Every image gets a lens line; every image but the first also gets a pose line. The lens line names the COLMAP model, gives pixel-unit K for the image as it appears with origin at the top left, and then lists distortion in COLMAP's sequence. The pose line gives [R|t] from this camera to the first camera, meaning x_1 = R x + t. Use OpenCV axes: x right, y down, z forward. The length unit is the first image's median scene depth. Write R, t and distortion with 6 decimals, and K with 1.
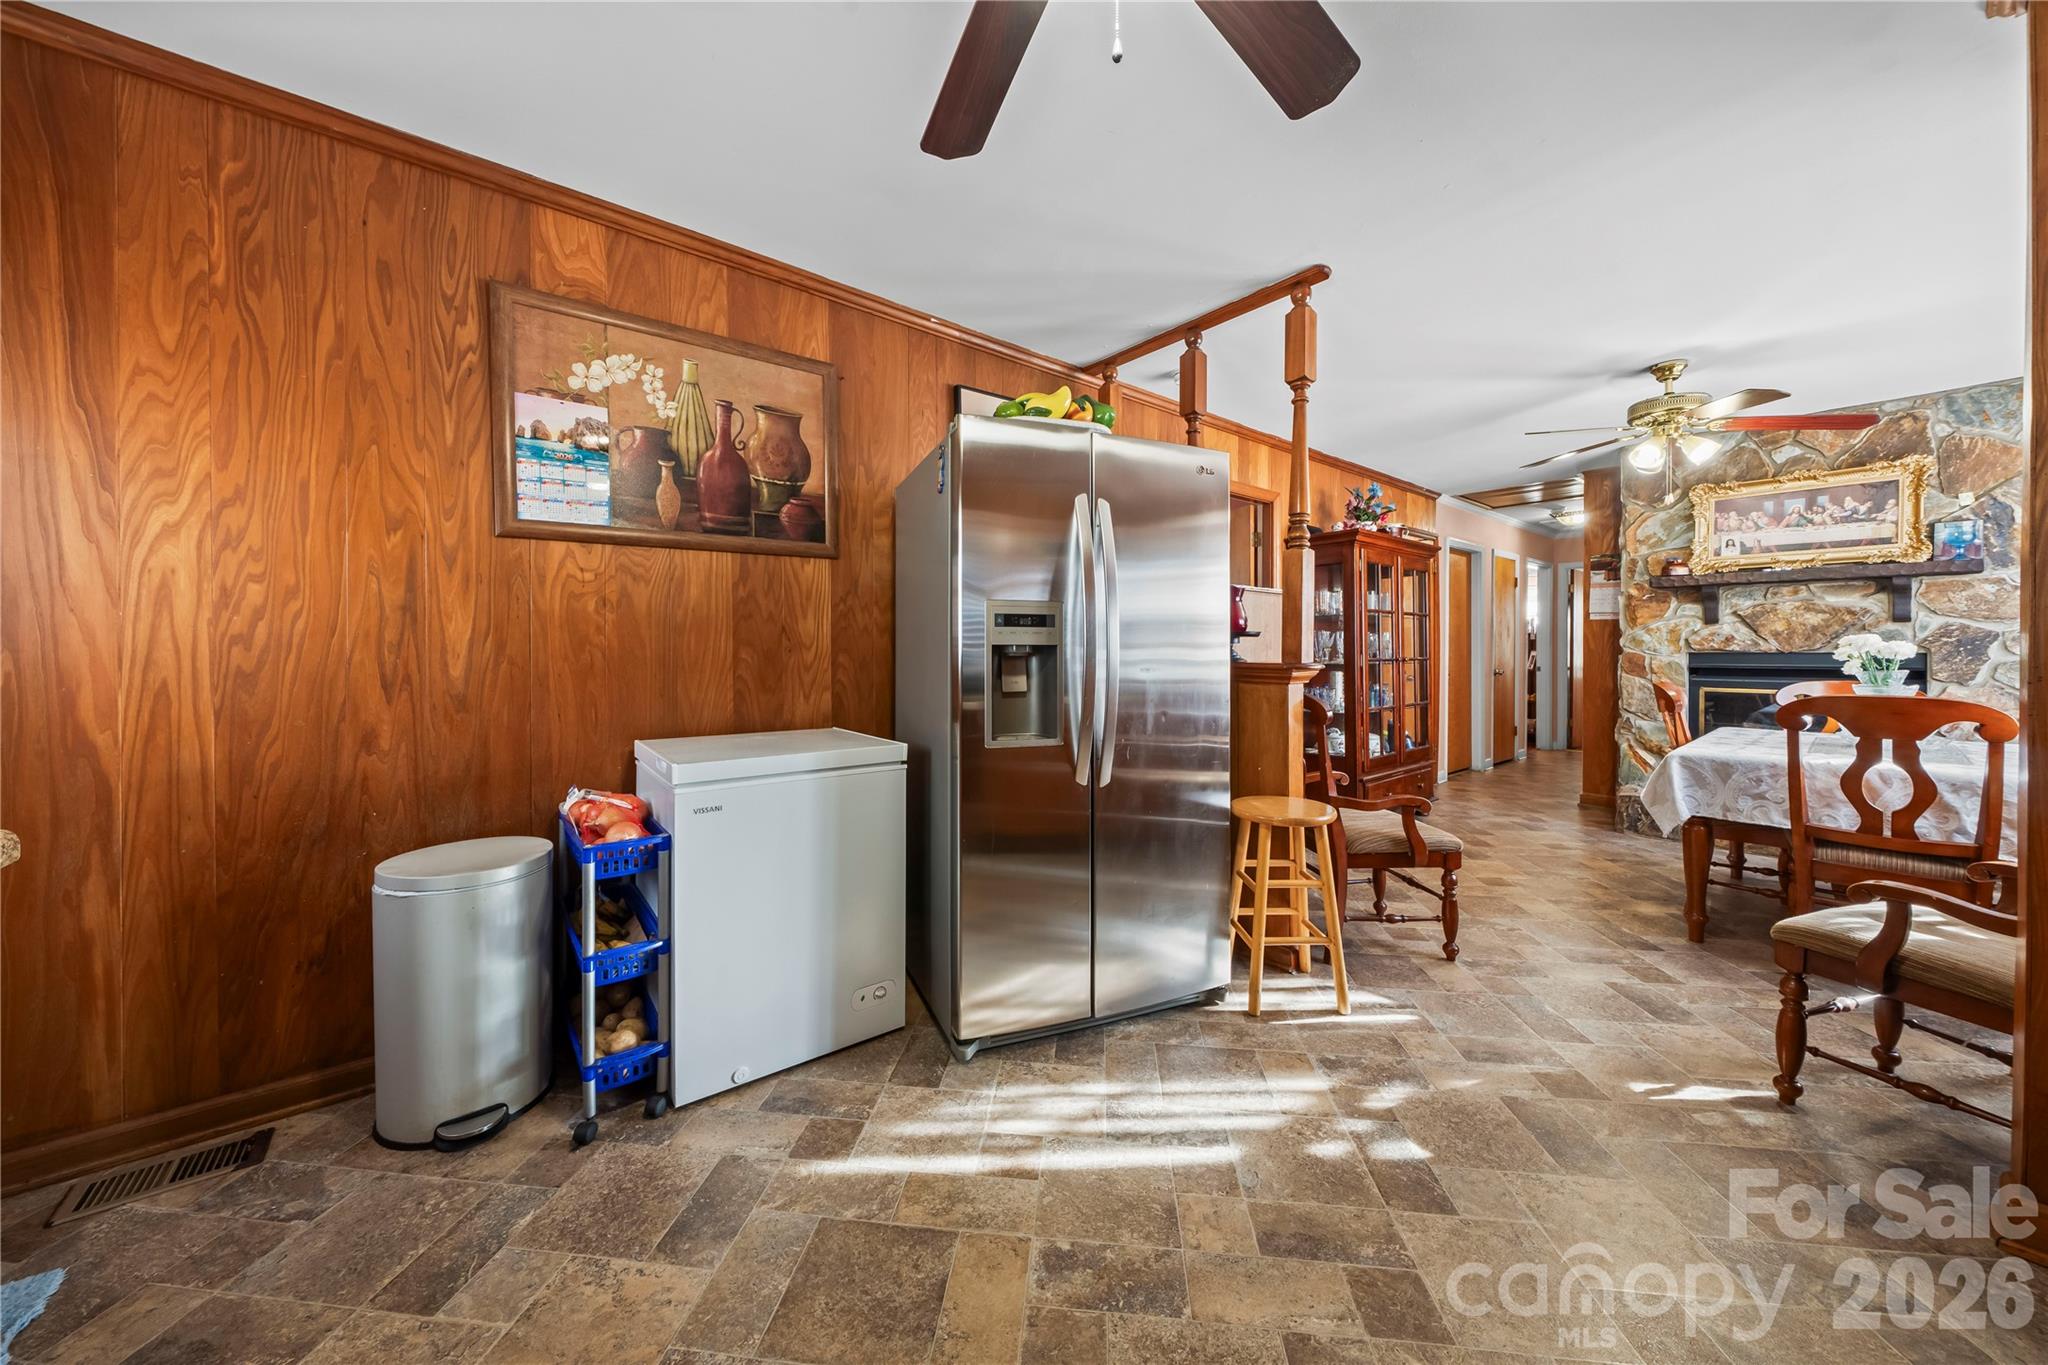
lens RADIAL K [[705.4, 0, 1028.6], [0, 705.4, 645.8], [0, 0, 1]] dist [-0.007780, -0.000094]
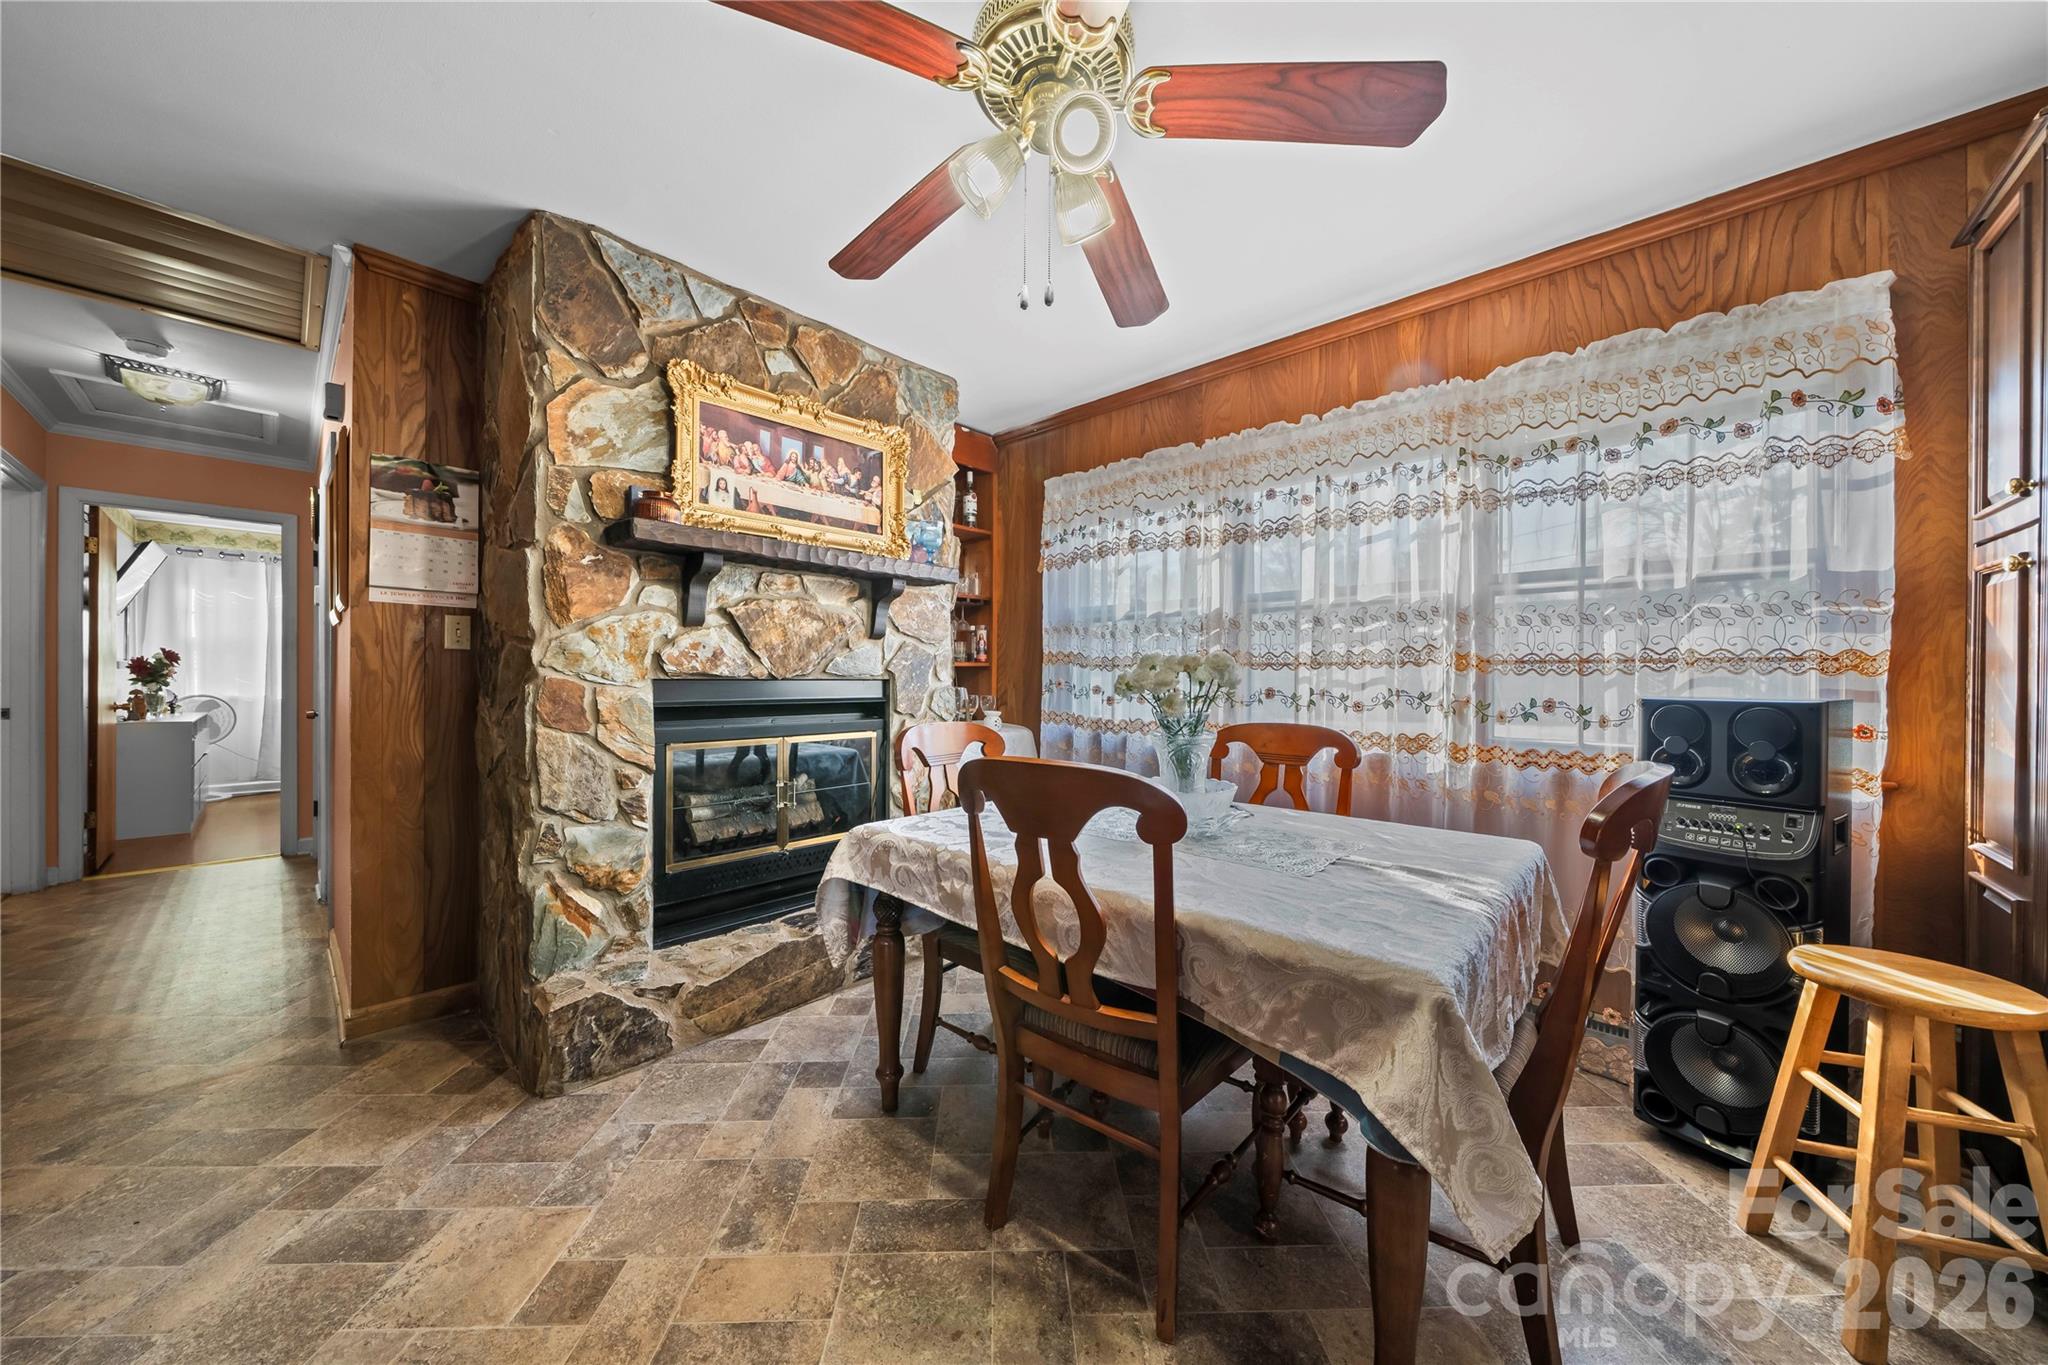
lens RADIAL K [[697.4, 0, 1003.3], [0, 697.4, 684.2], [0, 0, 1]] dist [-0.007657, -0.000049]
pose [[-0.136705, -0.008712, 0.990574, 0.411183], [-0.011238, 0.999911, 0.007243, 0.006808], [-0.990548, -0.010142, -0.136790, 0.840369]]
